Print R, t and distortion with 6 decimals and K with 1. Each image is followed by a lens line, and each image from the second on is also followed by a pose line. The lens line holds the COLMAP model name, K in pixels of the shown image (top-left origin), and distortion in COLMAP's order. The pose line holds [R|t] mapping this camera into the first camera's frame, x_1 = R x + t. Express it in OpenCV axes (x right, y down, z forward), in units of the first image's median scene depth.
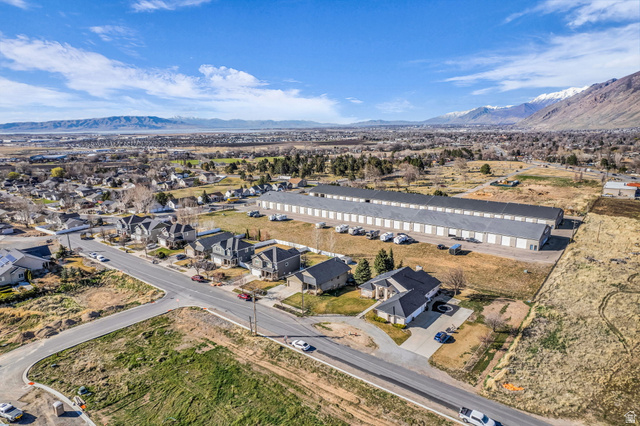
lens RADIAL K [[409.6, 0, 319.8], [0, 409.6, 215.5], [0, 0, 1]] dist [-0.077418, 0.068983]
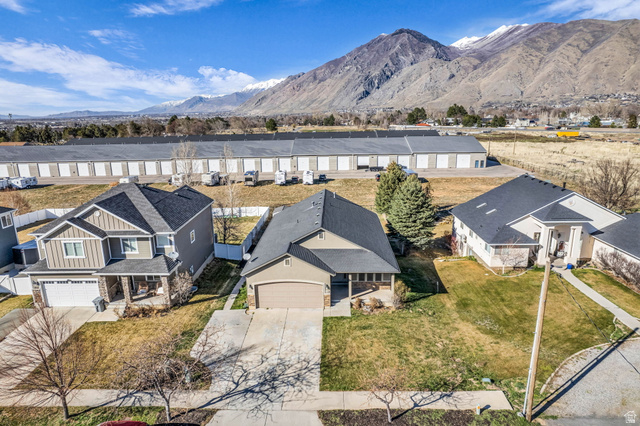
lens RADIAL K [[409.6, 0, 319.8], [0, 409.6, 215.5], [0, 0, 1]] dist [-0.077418, 0.068983]
pose [[0.792815, -0.154493, 0.589556, -0.182461], [0.140043, 0.987634, 0.070484, 0.102306], [-0.593155, 0.026682, 0.804646, 0.756902]]
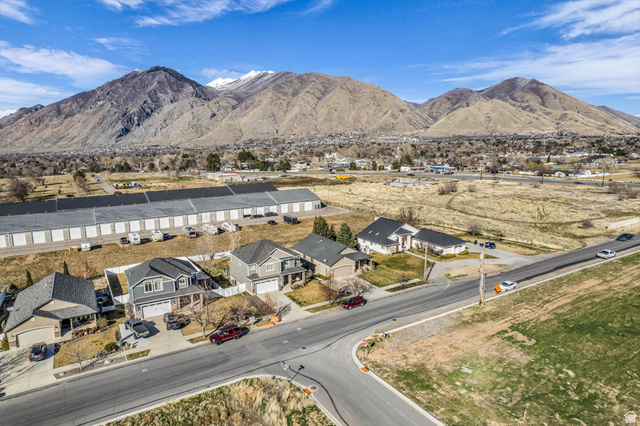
lens RADIAL K [[409.6, 0, 319.8], [0, 409.6, 215.5], [0, 0, 1]] dist [-0.077418, 0.068983]
pose [[0.348964, -0.160300, 0.923324, -0.696594], [0.215496, 0.972585, 0.087407, 0.004265], [-0.912023, 0.168470, 0.373942, 0.728610]]
